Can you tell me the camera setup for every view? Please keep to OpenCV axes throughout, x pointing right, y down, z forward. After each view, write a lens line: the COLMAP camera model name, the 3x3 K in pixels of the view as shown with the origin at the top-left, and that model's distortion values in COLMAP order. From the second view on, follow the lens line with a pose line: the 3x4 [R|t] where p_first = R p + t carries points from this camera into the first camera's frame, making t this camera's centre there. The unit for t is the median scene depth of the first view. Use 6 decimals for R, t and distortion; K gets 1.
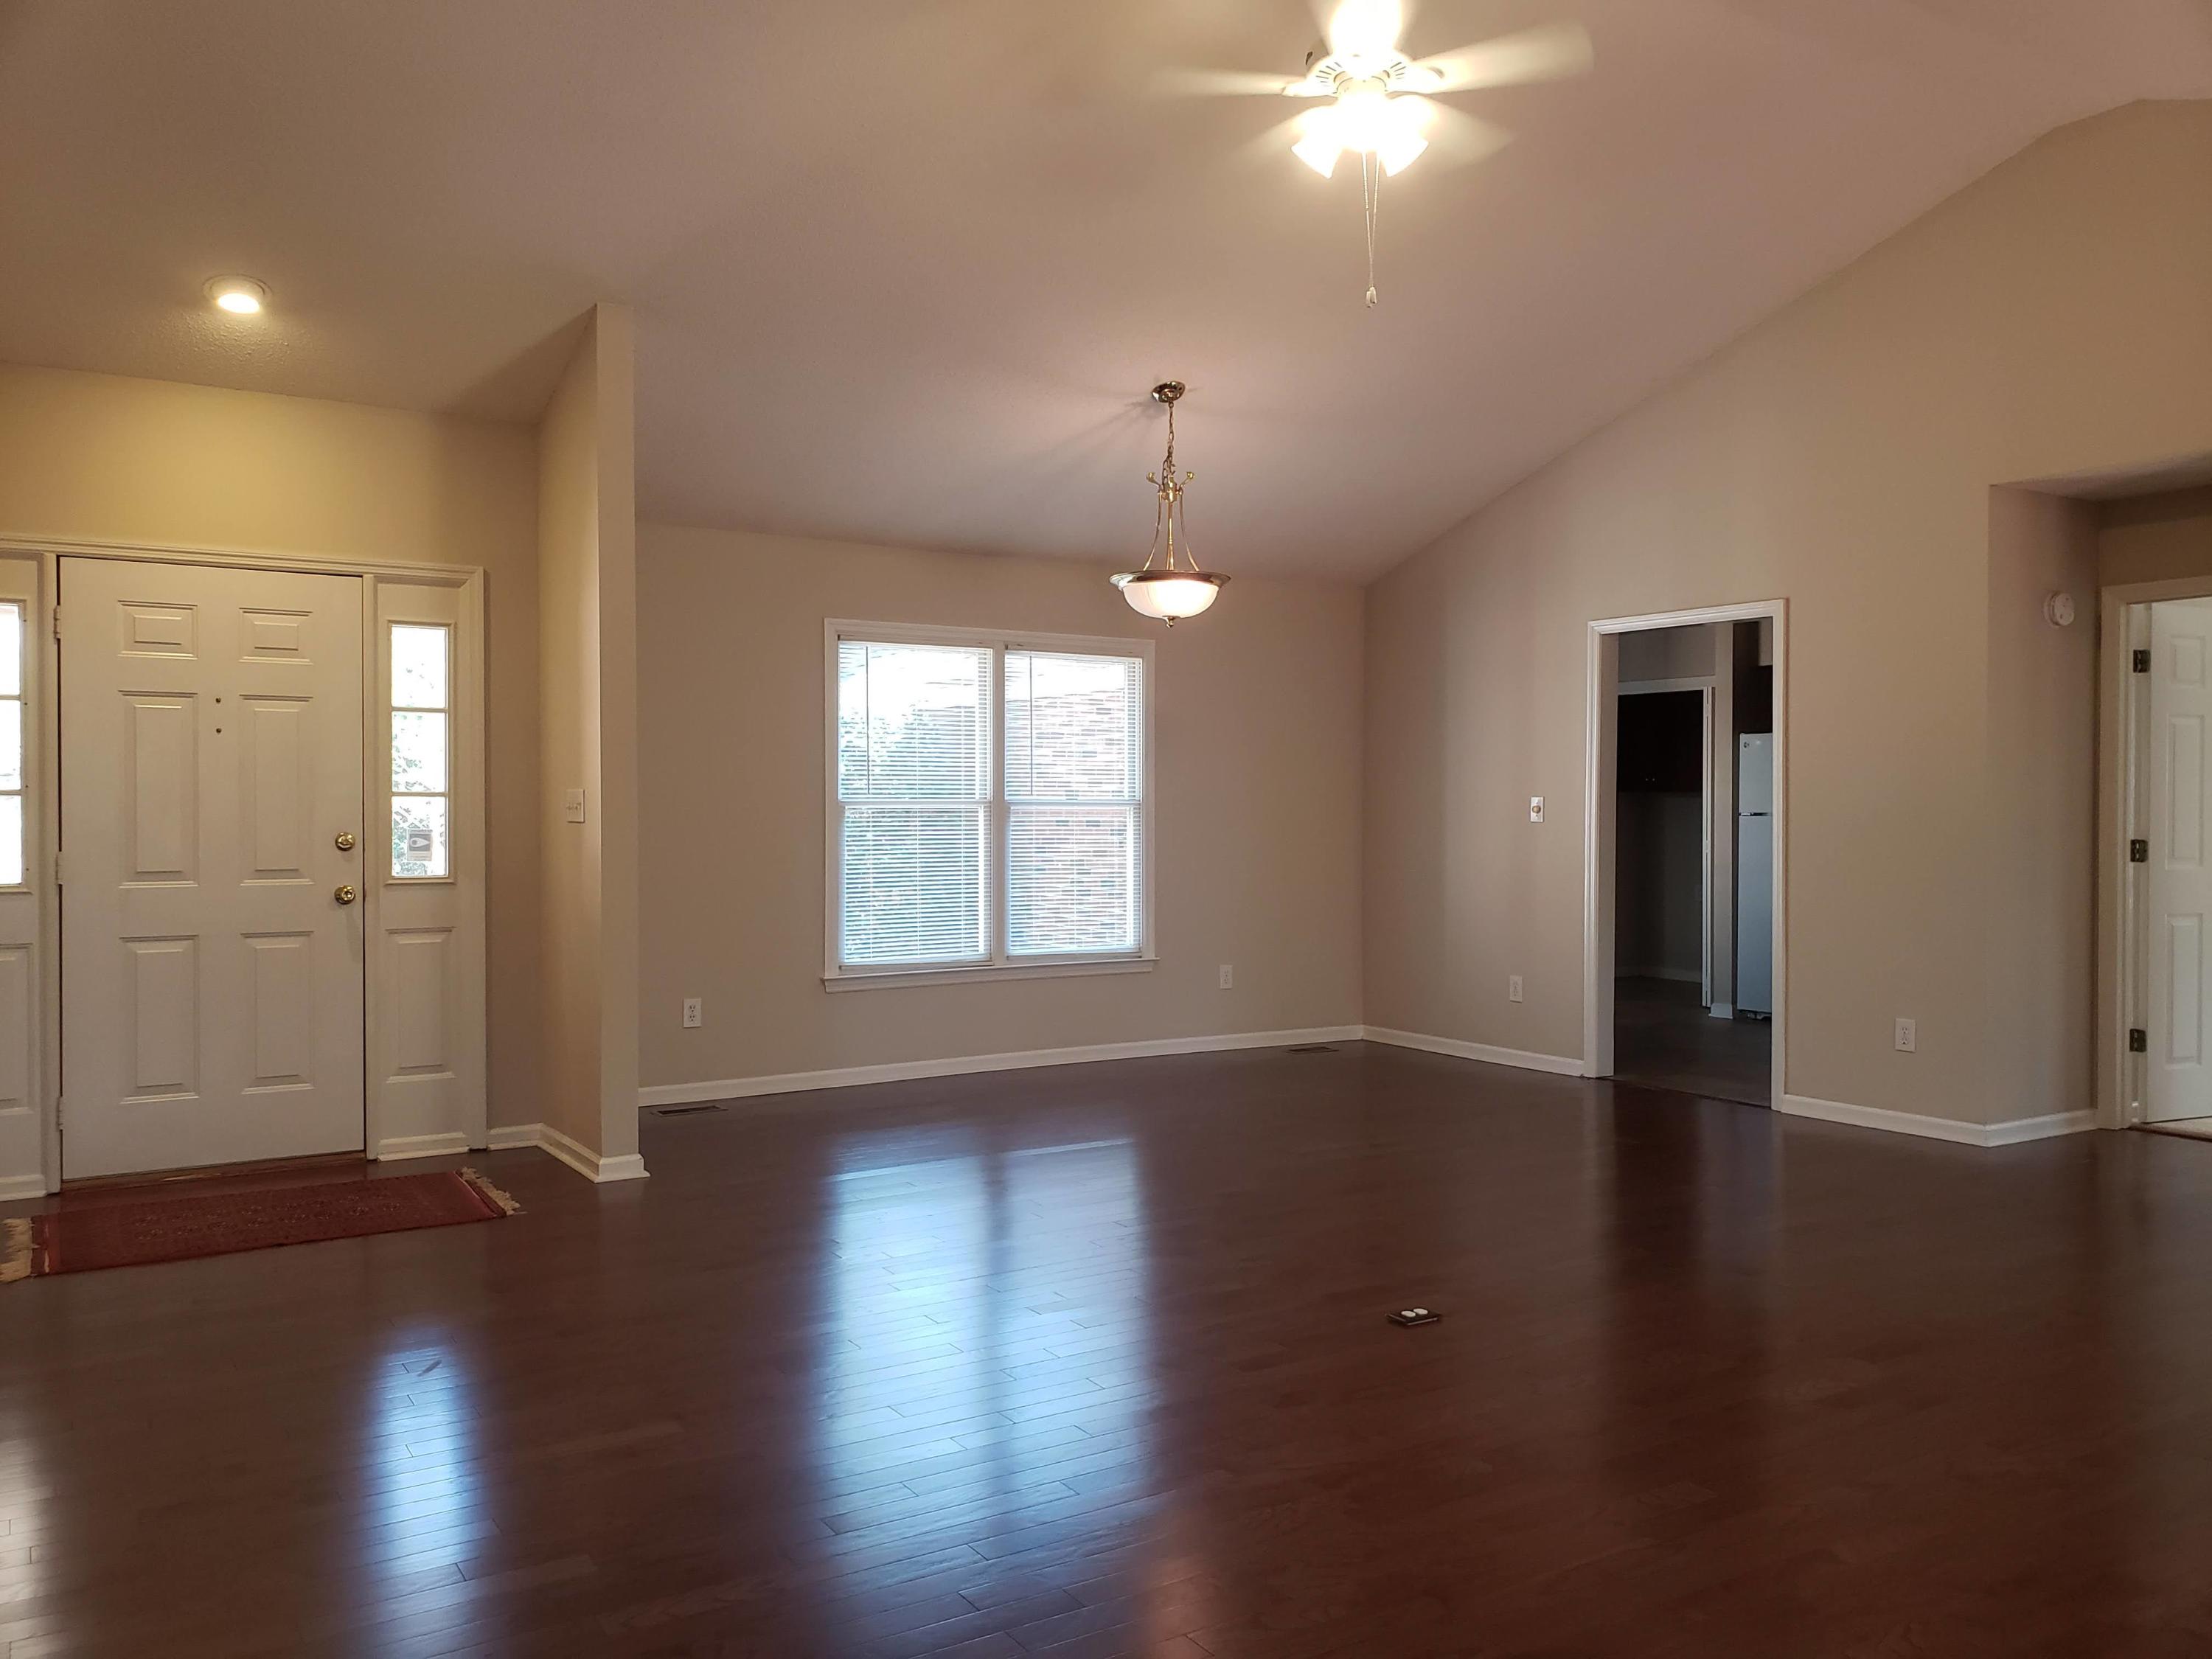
lens RADIAL K [[1753.9, 0, 1111.6], [0, 1753.9, 827.4], [0, 0, 1]] dist [0.006038, -0.003994]
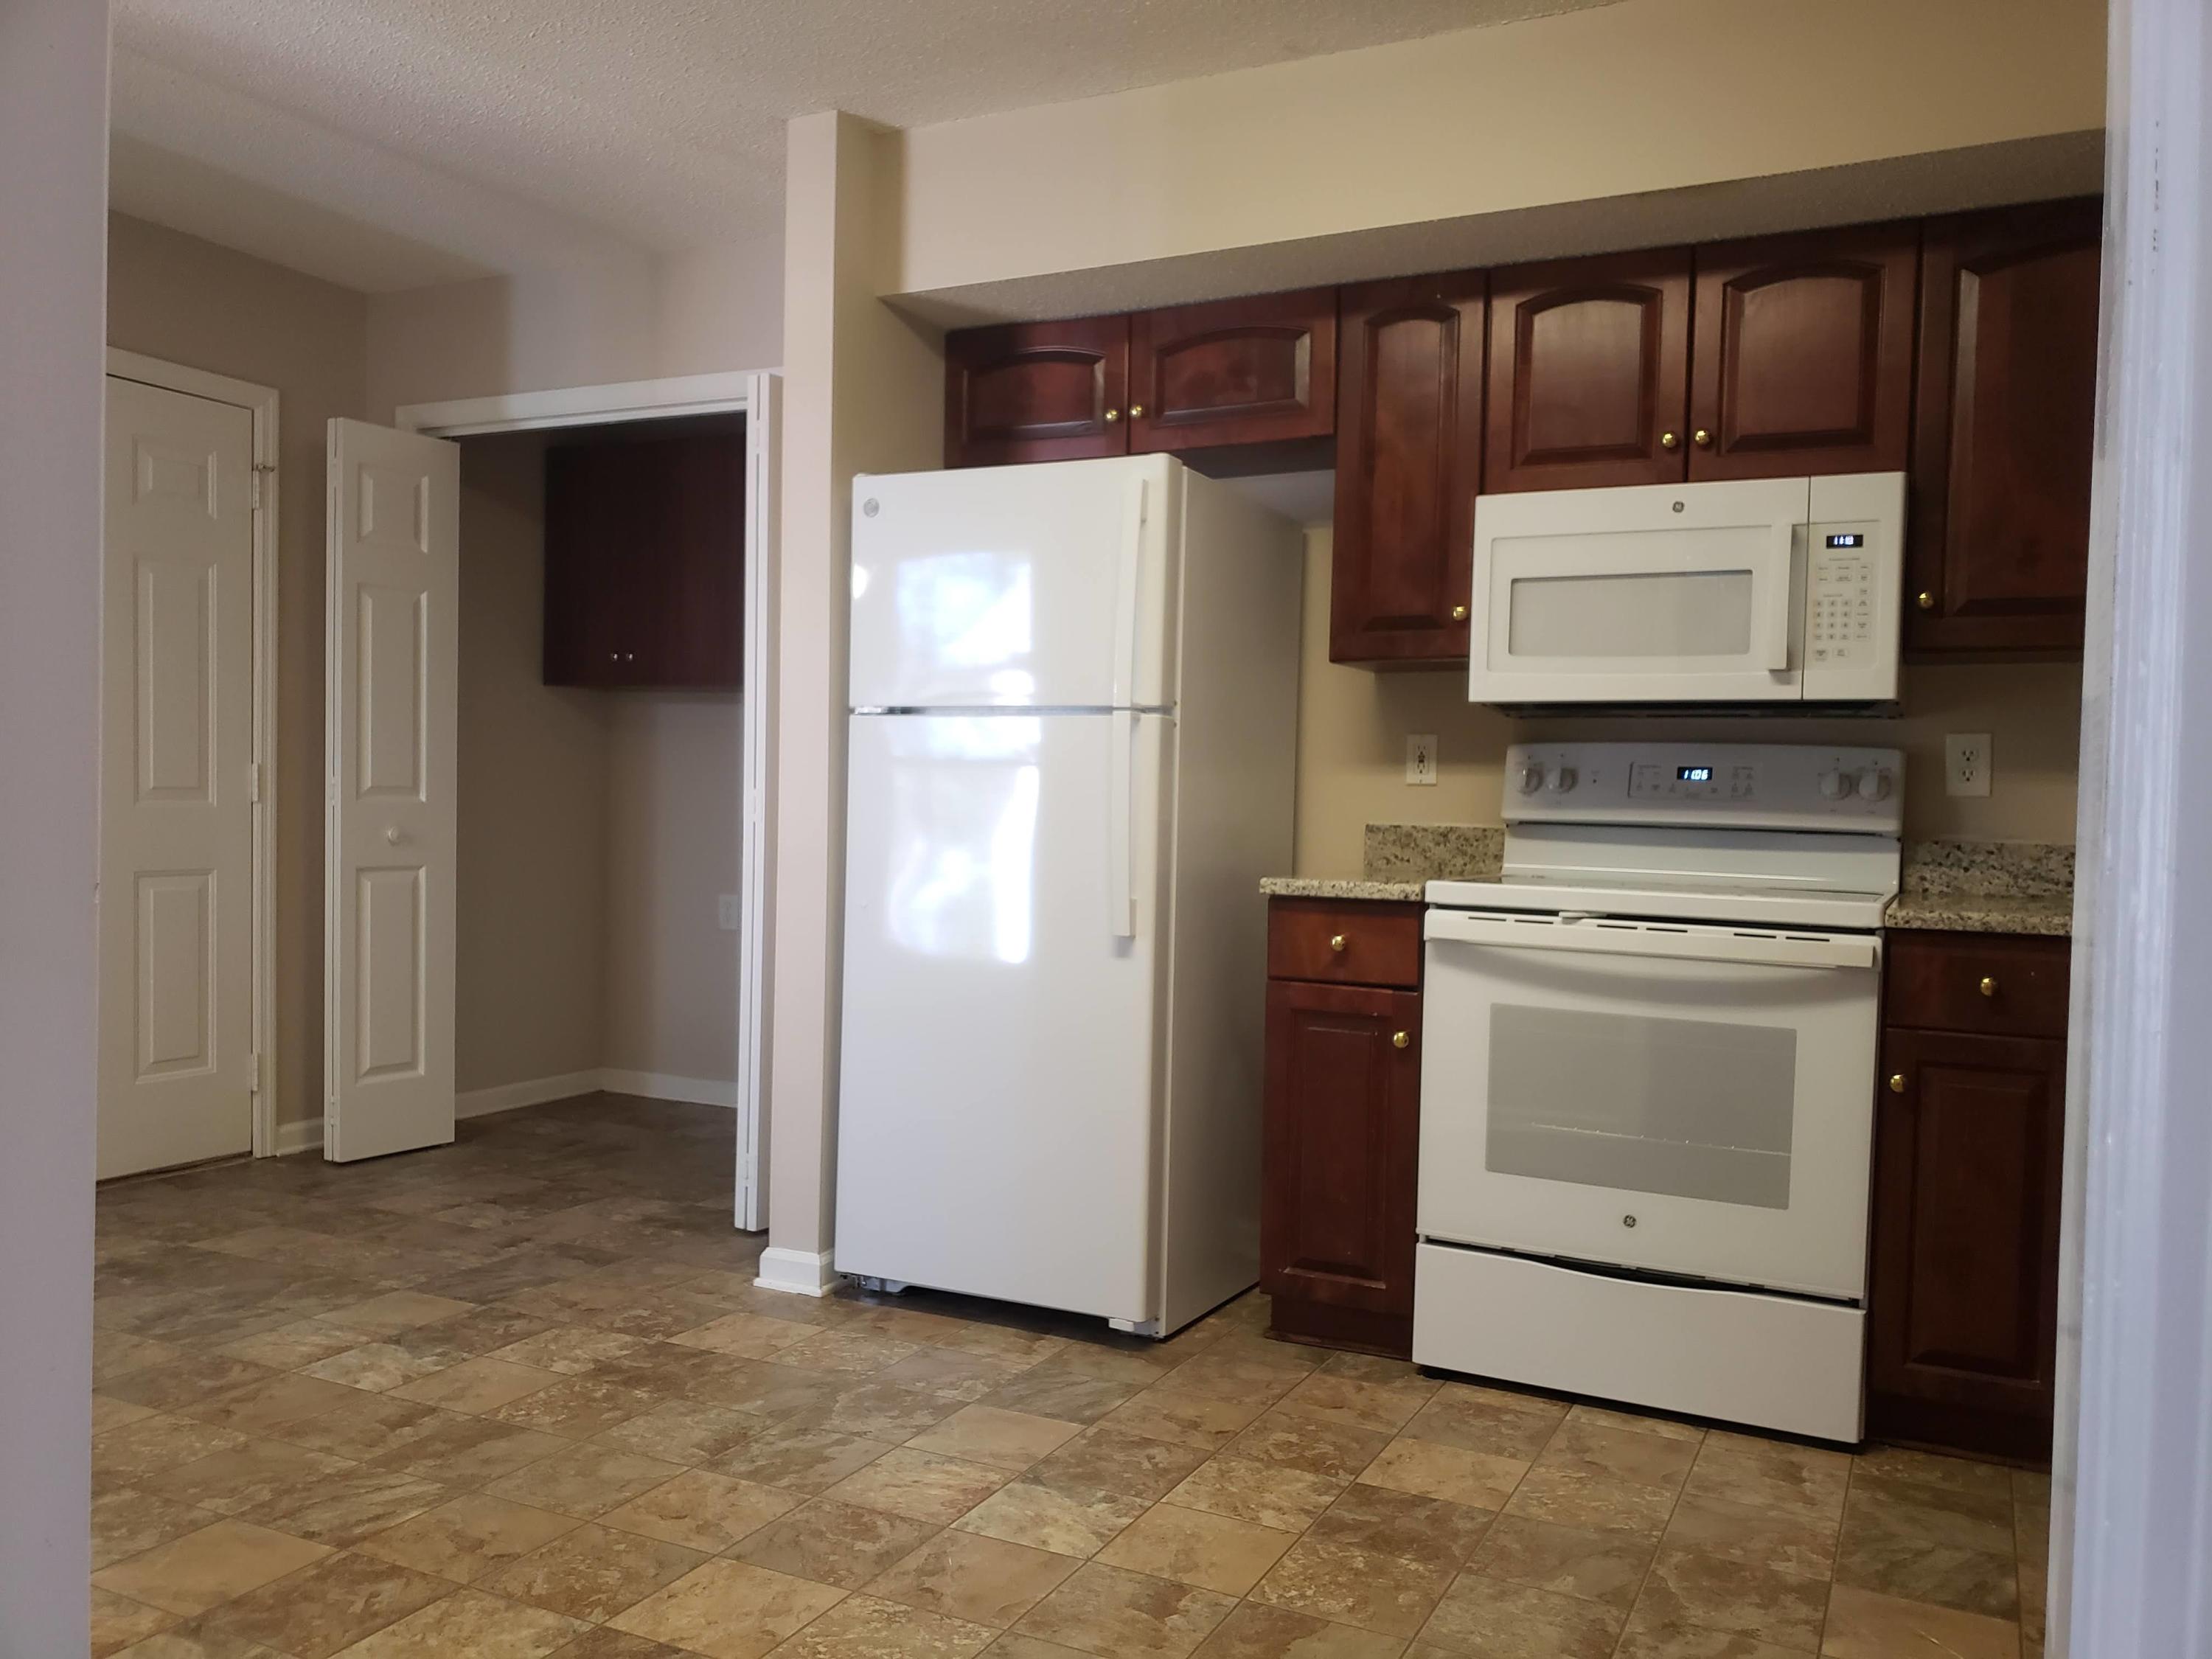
lens RADIAL K [[1753.9, 0, 1100.8], [0, 1753.9, 820.3], [0, 0, 1]] dist [0.006038, -0.003994]
pose [[0.860726, -0.007928, 0.509006, 0.222367], [-0.014213, 0.999115, 0.039596, -0.000693], [-0.508869, -0.041316, 0.859852, 0.670038]]
